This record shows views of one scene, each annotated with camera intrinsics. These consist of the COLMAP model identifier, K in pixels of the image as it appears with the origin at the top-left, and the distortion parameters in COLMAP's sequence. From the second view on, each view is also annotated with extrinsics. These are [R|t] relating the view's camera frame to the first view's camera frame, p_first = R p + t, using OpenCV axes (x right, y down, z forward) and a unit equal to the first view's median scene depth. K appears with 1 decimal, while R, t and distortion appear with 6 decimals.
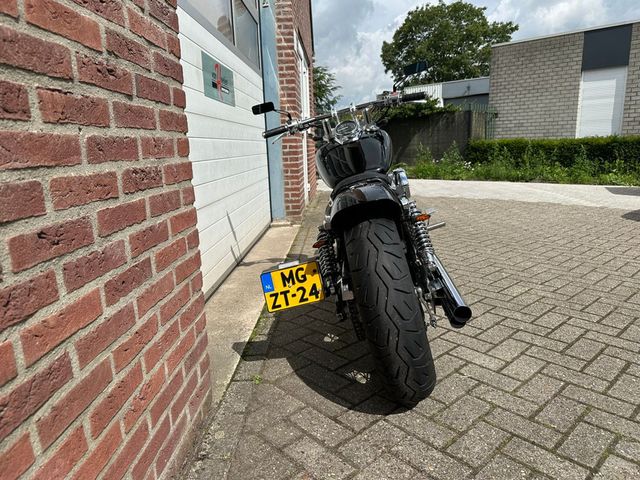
lens RADIAL K [[454.8, 0, 320.0], [0, 454.8, 244.0], [0, 0, 1]] dist [0.002155, -0.005748]
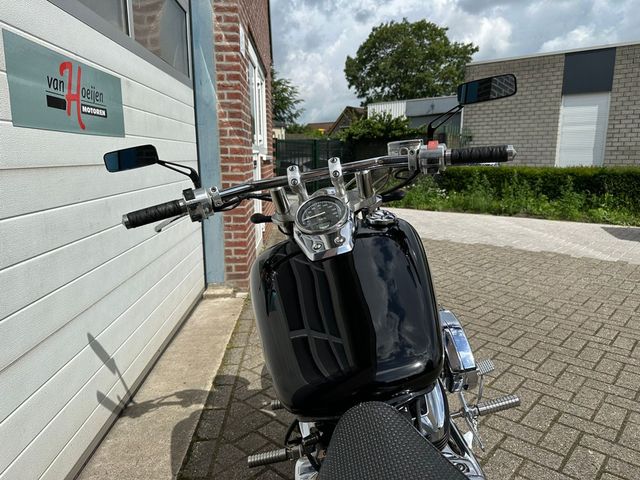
lens RADIAL K [[454.8, 0, 319.1], [0, 454.8, 245.9], [0, 0, 1]] dist [0.002155, -0.005748]
pose [[0.996433, 0.012356, 0.083478, 0.005159], [-0.010561, 0.999704, -0.021911, -0.048857], [-0.083724, 0.020951, 0.996269, 0.128165]]
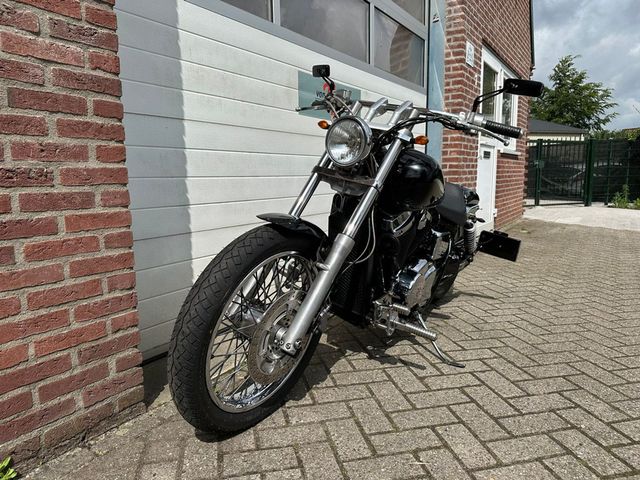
lens RADIAL K [[454.8, 0, 317.9], [0, 454.8, 239.4], [0, 0, 1]] dist [0.002155, -0.005748]
pose [[0.858384, 0.090366, -0.504986, 0.084037], [-0.120747, 0.992297, -0.027678, -0.004720], [0.498595, 0.084734, 0.862684, 0.039658]]
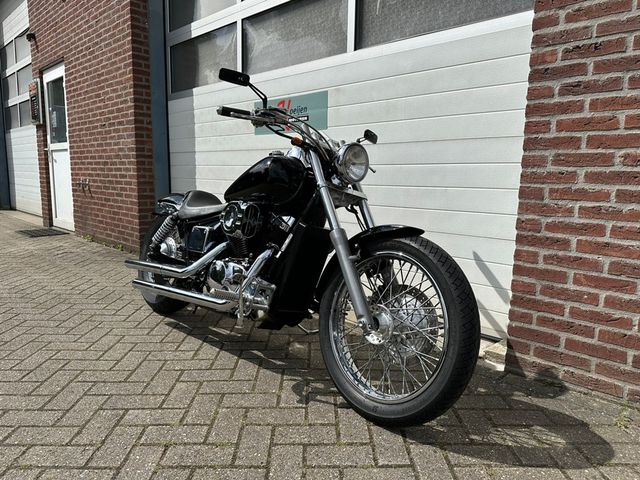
lens RADIAL K [[454.8, 0, 311.2], [0, 454.8, 234.8], [0, 0, 1]] dist [0.002155, -0.005748]
pose [[-0.682288, 0.115206, -0.721949, 0.164970], [-0.150142, 0.944376, 0.292594, -0.118020], [0.715500, 0.308028, -0.627039, 0.524992]]
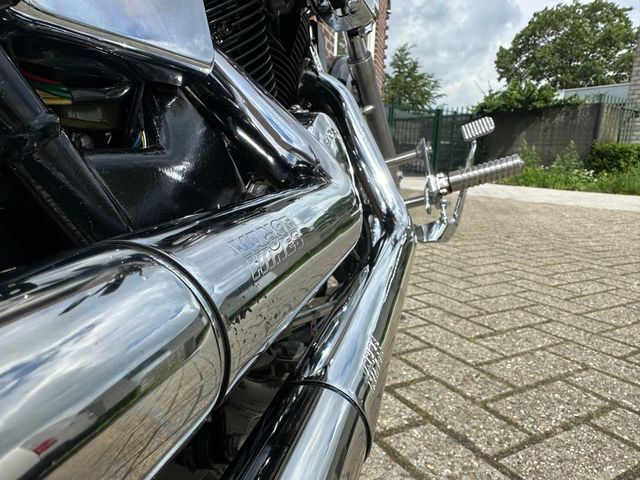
lens RADIAL K [[454.8, 0, 309.7], [0, 454.8, 263.3], [0, 0, 1]] dist [0.002155, -0.005748]
pose [[0.971123, 0.109480, -0.211975, 0.053599], [-0.106509, 0.993987, 0.025421, 0.006197], [0.213484, -0.002109, 0.976944, 0.172502]]
